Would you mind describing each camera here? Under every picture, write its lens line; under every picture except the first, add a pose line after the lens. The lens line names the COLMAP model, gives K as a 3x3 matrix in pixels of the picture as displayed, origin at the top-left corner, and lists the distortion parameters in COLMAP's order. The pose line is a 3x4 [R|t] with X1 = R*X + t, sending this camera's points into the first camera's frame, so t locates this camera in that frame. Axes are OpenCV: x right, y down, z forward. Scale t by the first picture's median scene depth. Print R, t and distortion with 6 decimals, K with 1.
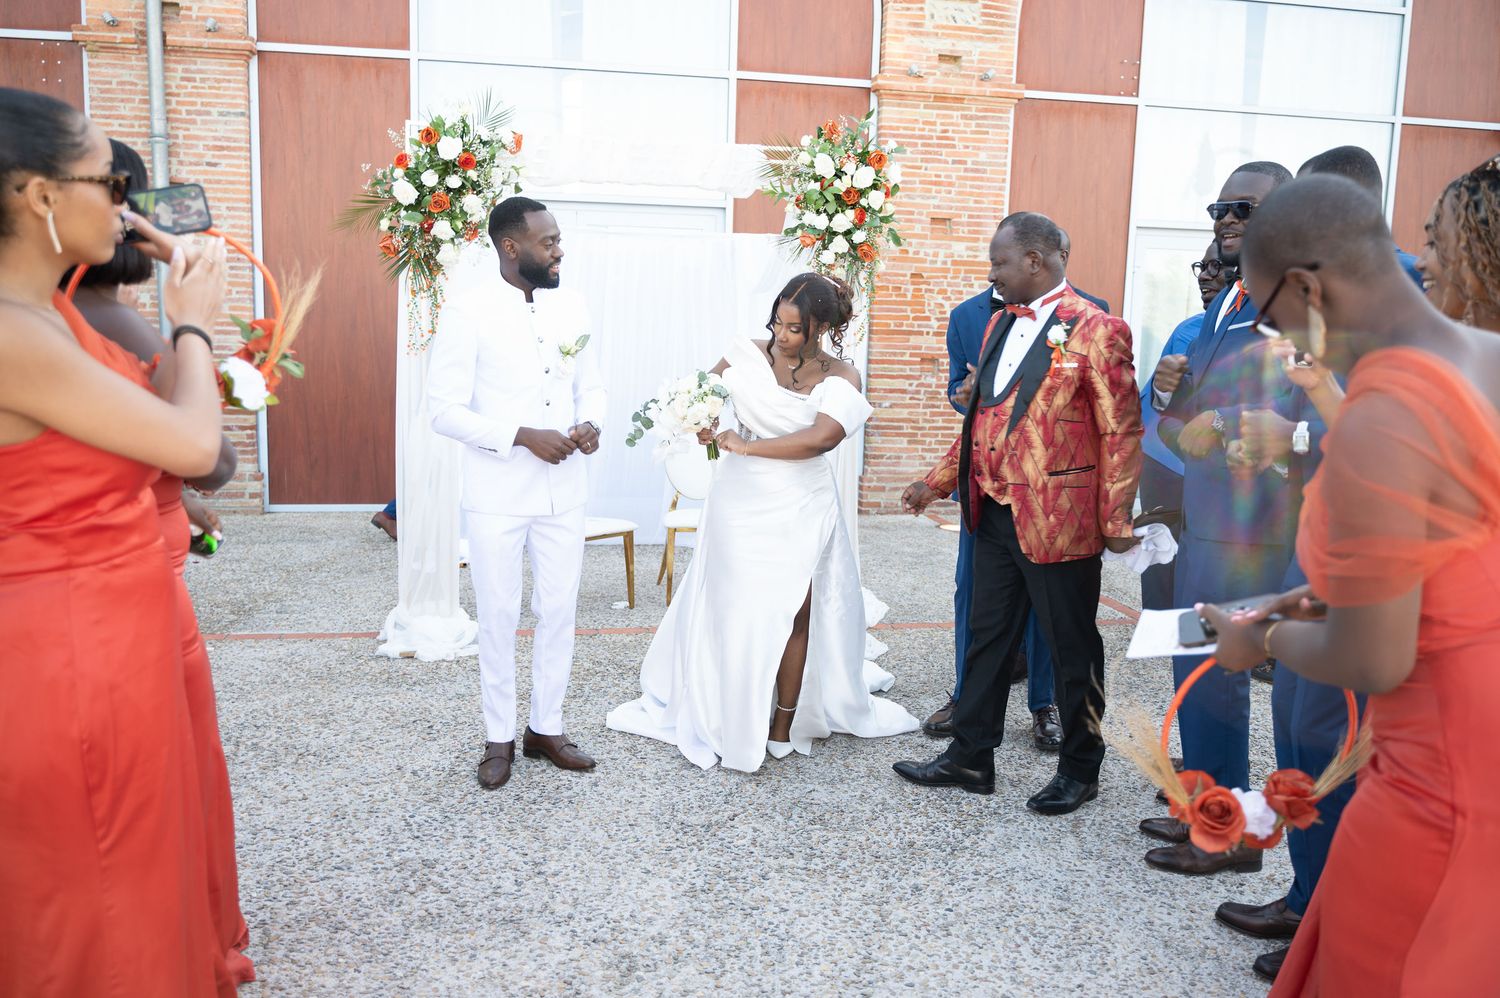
lens RADIAL K [[1214.9, 0, 750.0], [0, 1214.9, 499.0], [0, 0, 1]] dist [-0.019068, -0.006016]
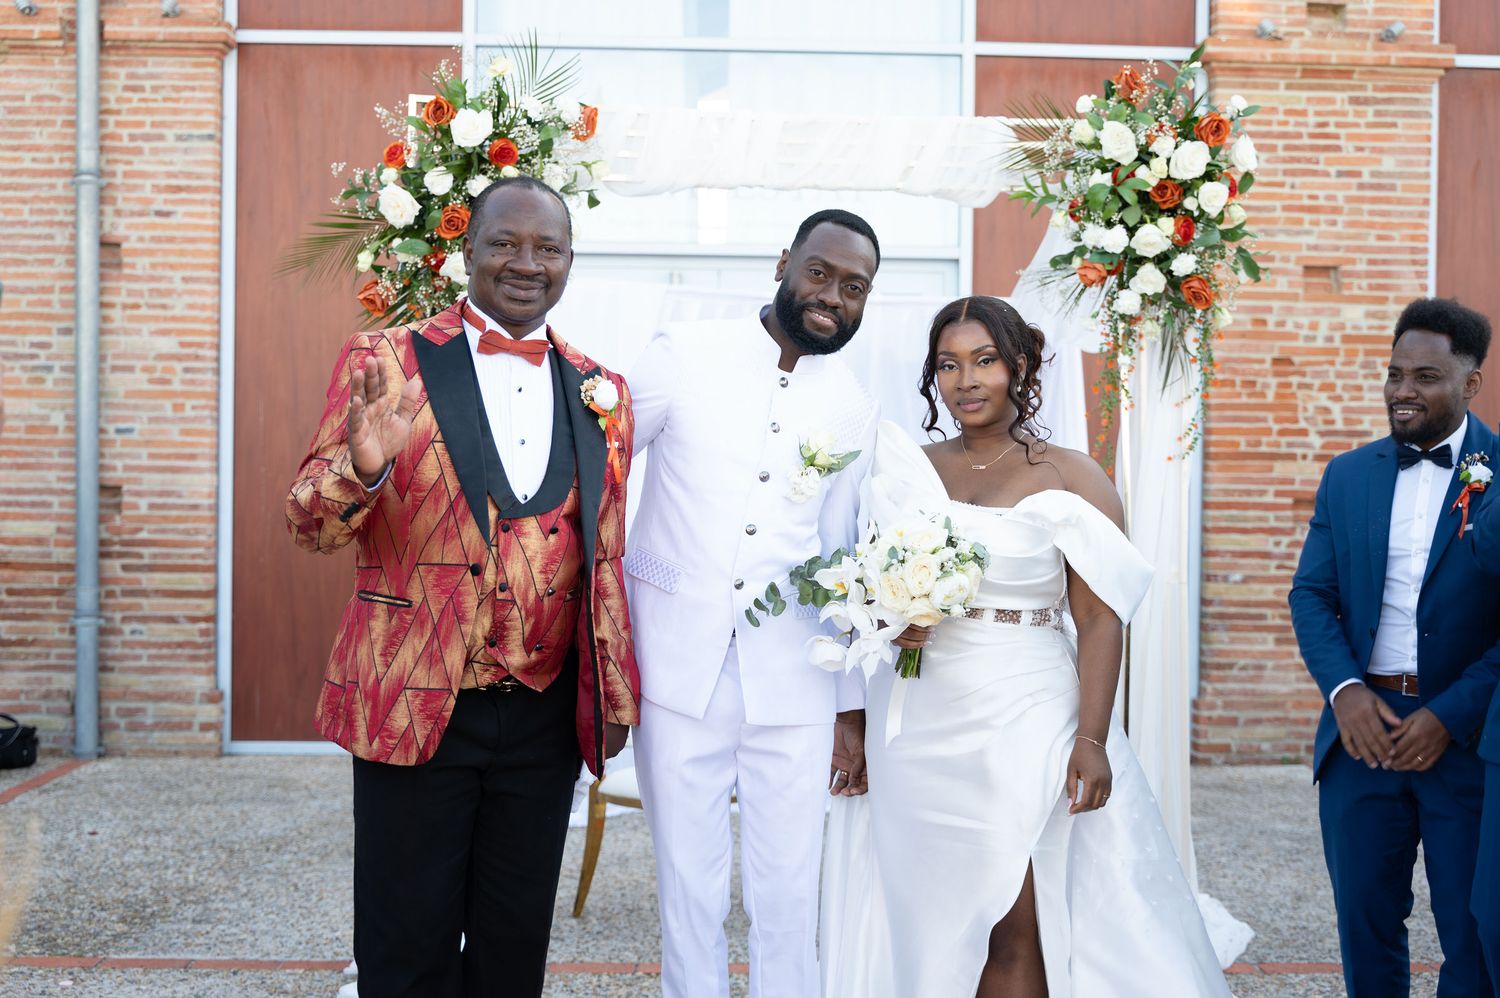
lens RADIAL K [[1851.3, 0, 750.0], [0, 1851.3, 499.0], [0, 0, 1]] dist [-0.034071, -0.012862]
pose [[0.989829, -0.012711, -0.141694, 0.006719], [-0.005965, 0.991416, -0.130608, 0.003416], [0.142138, 0.130125, 0.981256, 0.090582]]
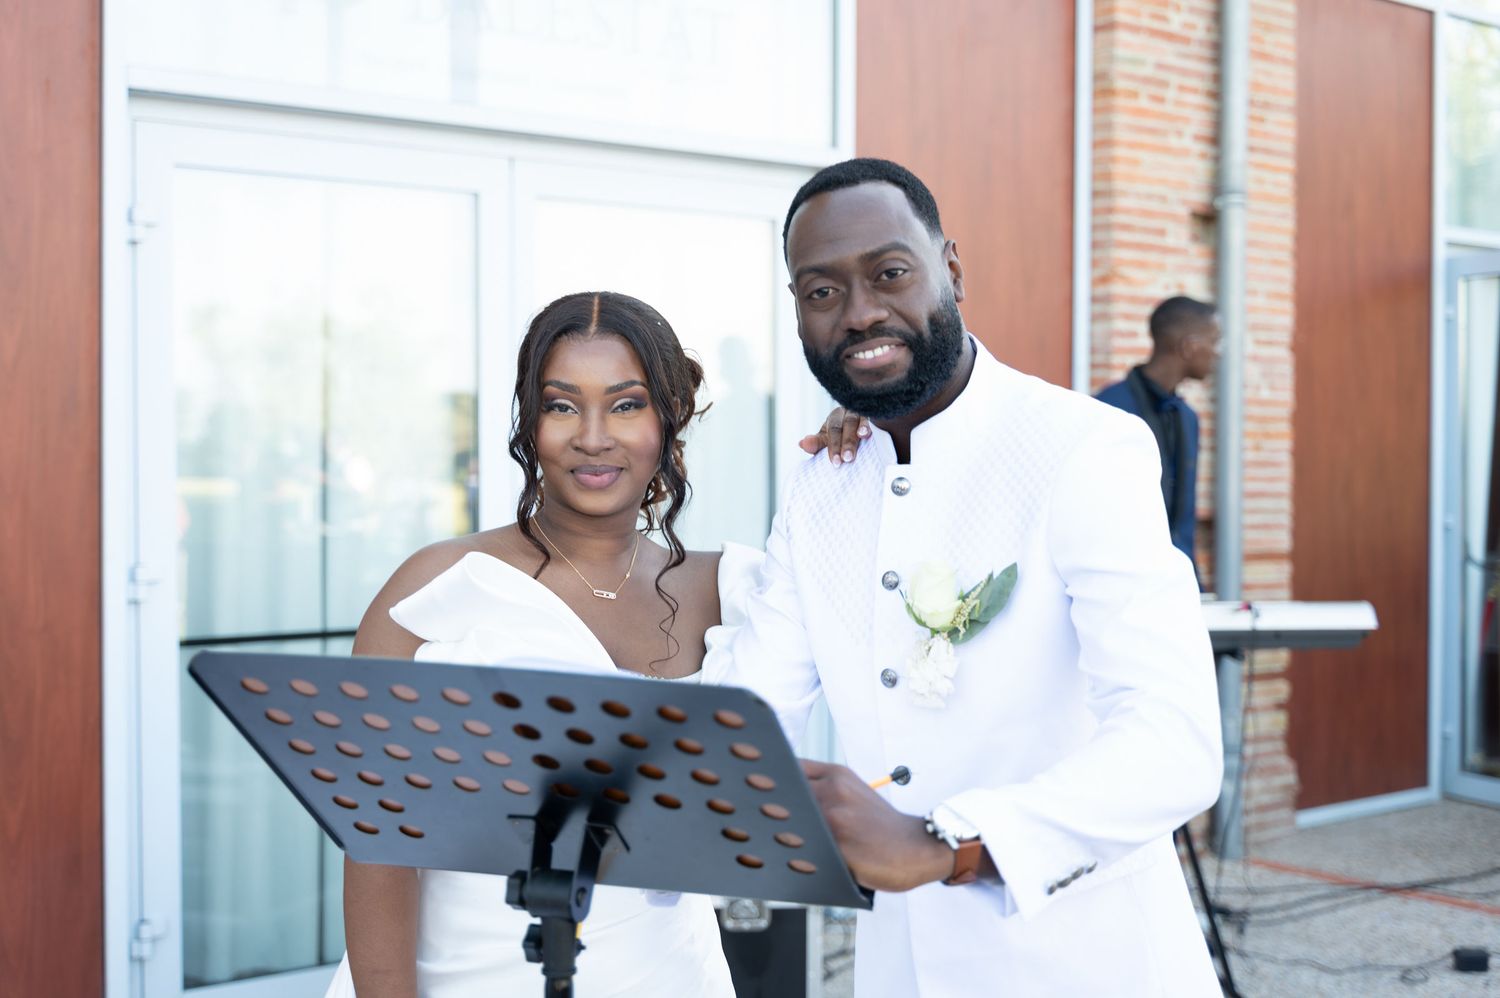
lens RADIAL K [[1977.6, 0, 750.0], [0, 1977.6, 499.0], [0, 0, 1]] dist [-0.016880, -0.023652]
pose [[0.877050, -0.040858, 0.478659, 0.250671], [0.091386, 0.992372, -0.082740, -0.082159], [-0.471627, 0.116310, 0.874094, 0.597267]]
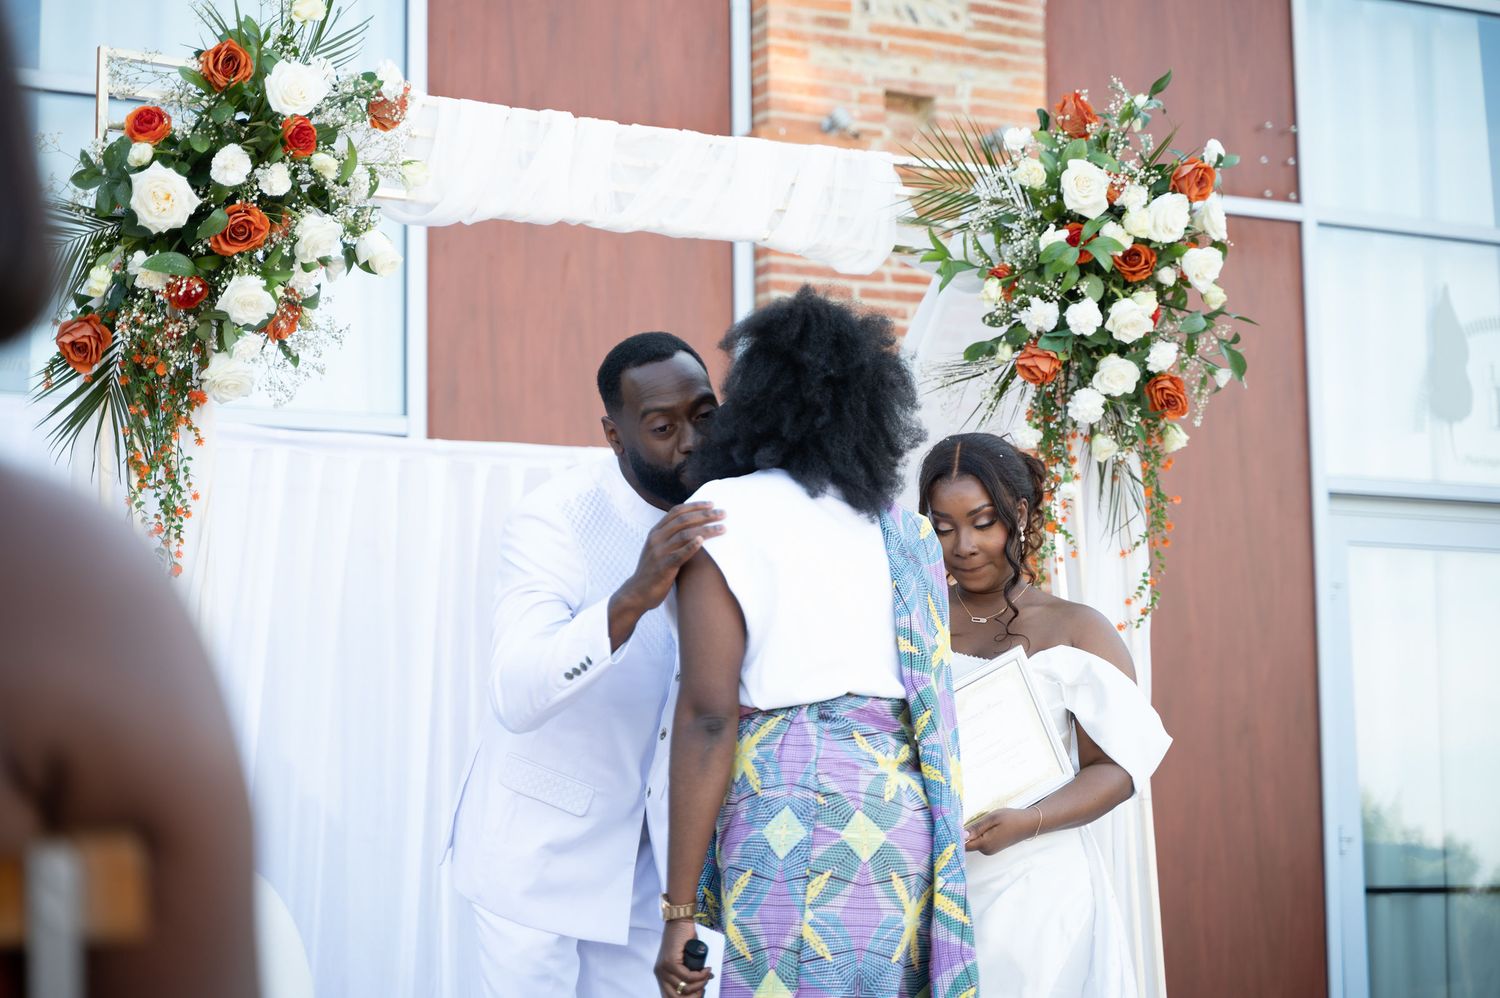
lens RADIAL K [[3220.3, 0, 750.0], [0, 3220.3, 499.0], [0, 0, 1]] dist [-0.104467, -0.122103]
pose [[0.957453, -0.002577, 0.288577, -0.231865], [0.083771, 0.959386, -0.269373, 0.074733], [-0.276162, 0.282086, 0.918783, 0.021747]]
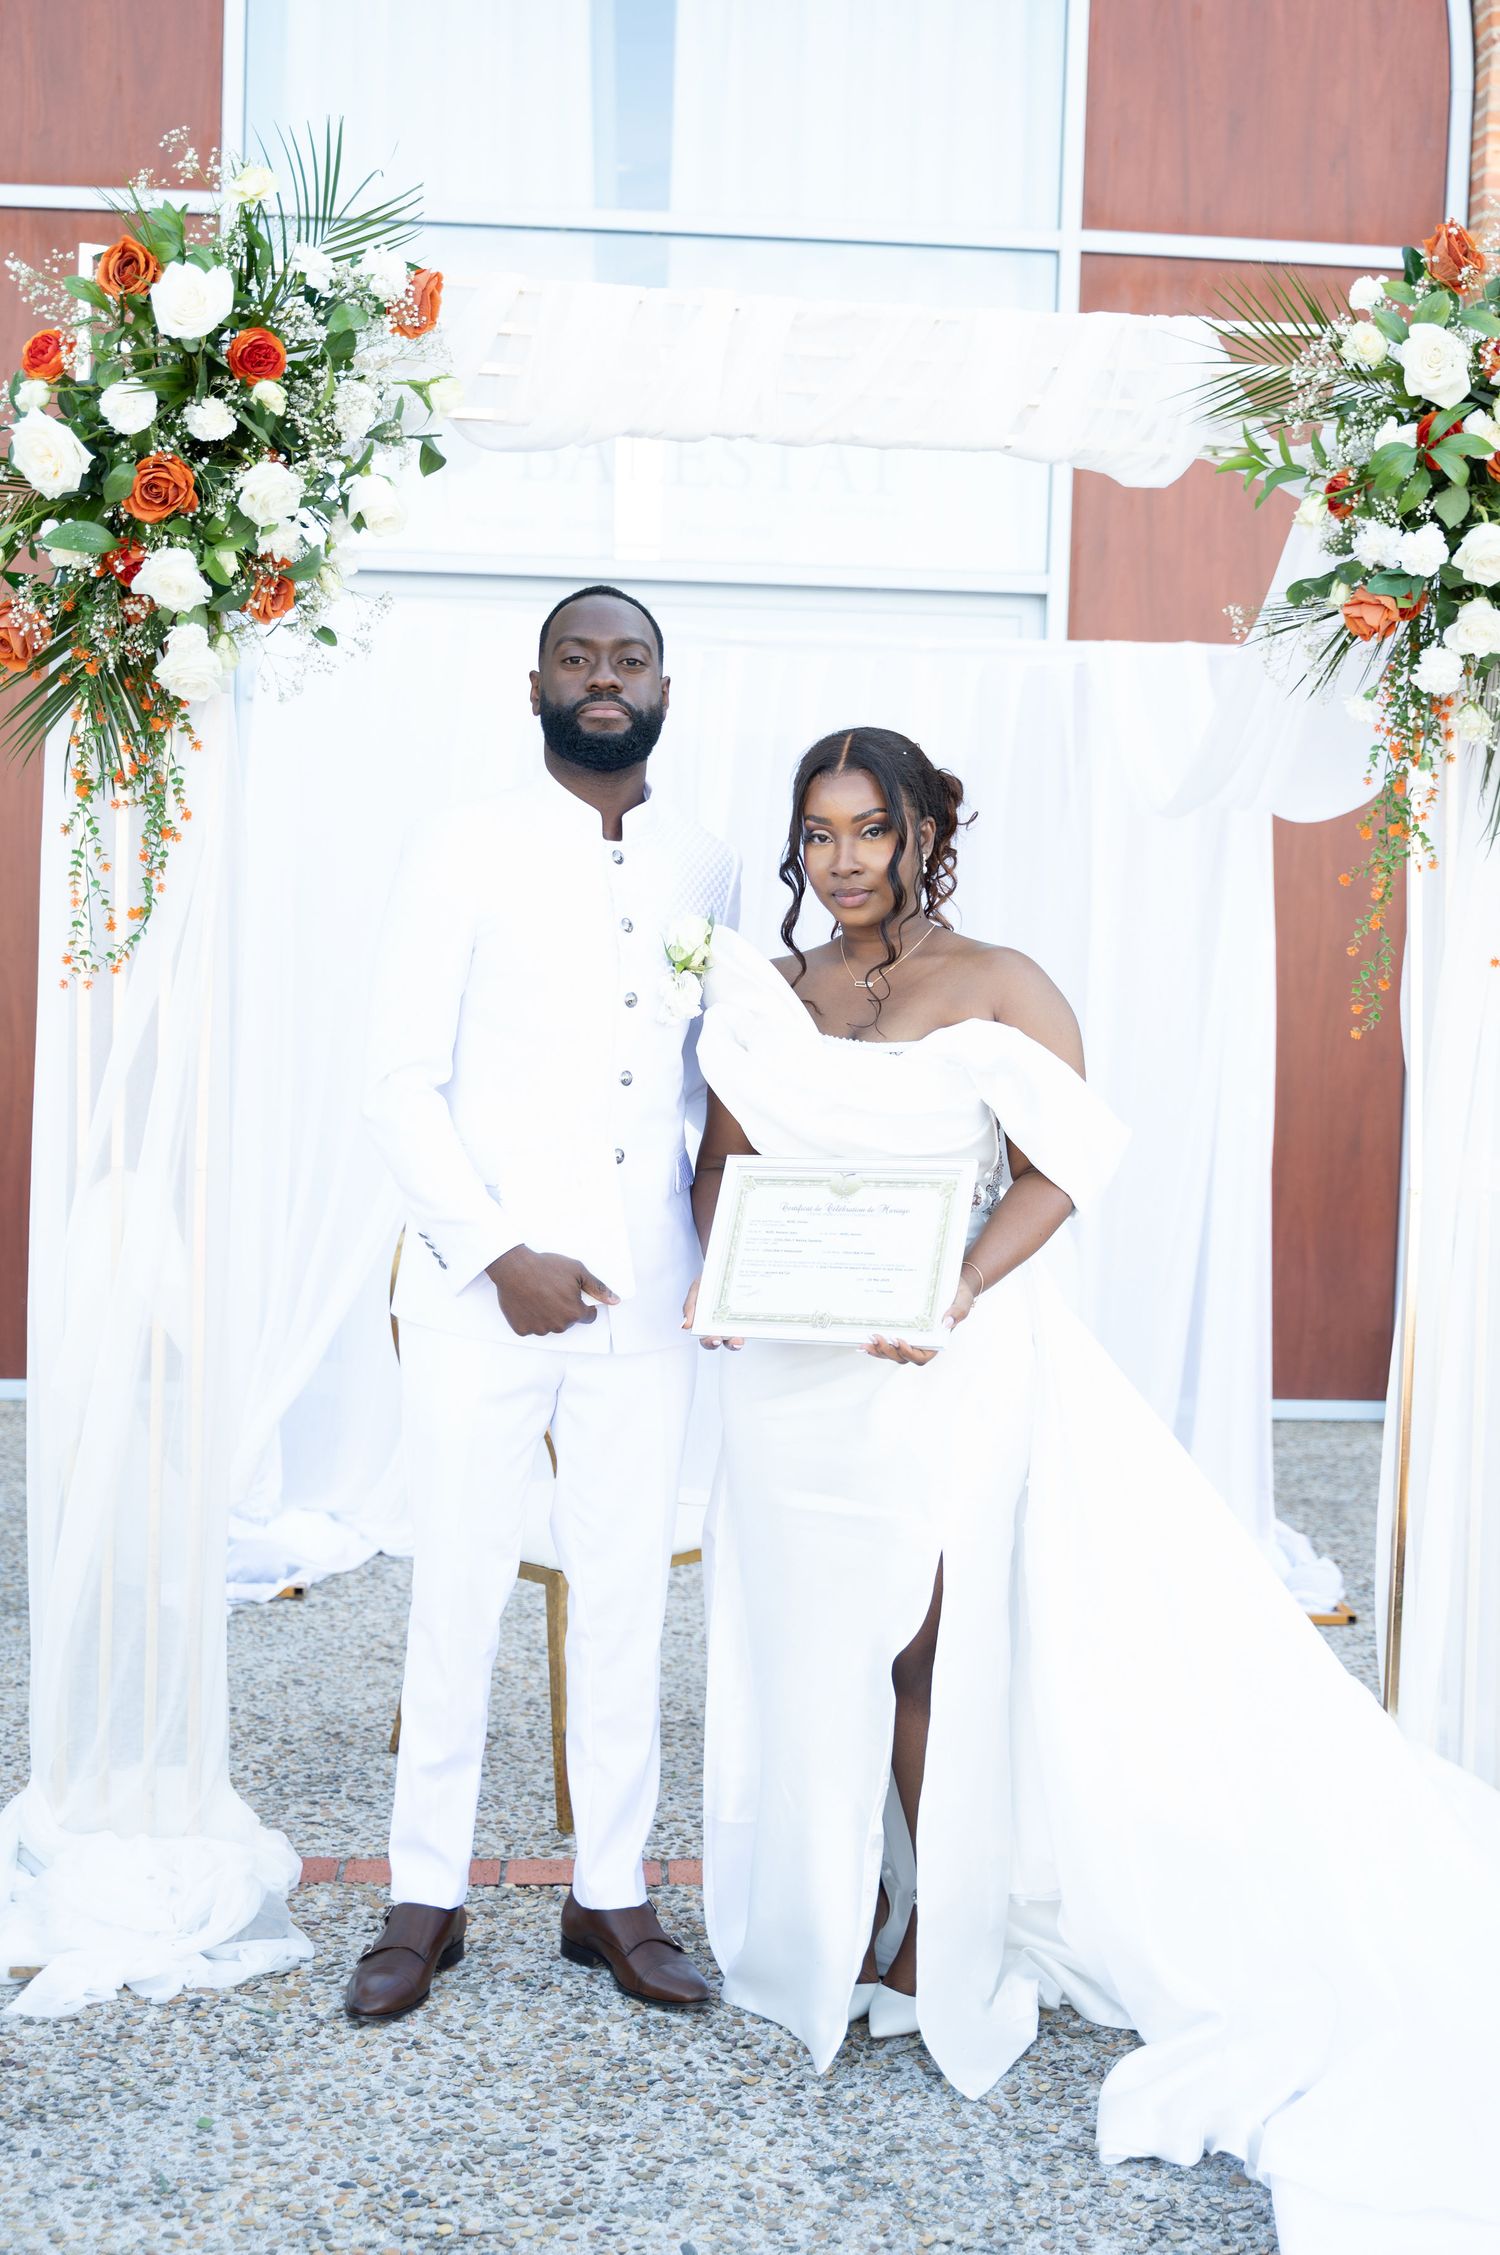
lens RADIAL K [[2657.0, 0, 776.2], [0, 2657.0, 1121.4], [0, 0, 1]] dist [-0.037213, -0.010598]
pose [[0.994807, 0.008345, -0.101438, -0.020445], [-0.015150, 0.997671, -0.066507, -0.026299], [0.100647, 0.067699, 0.992616, 0.215831]]
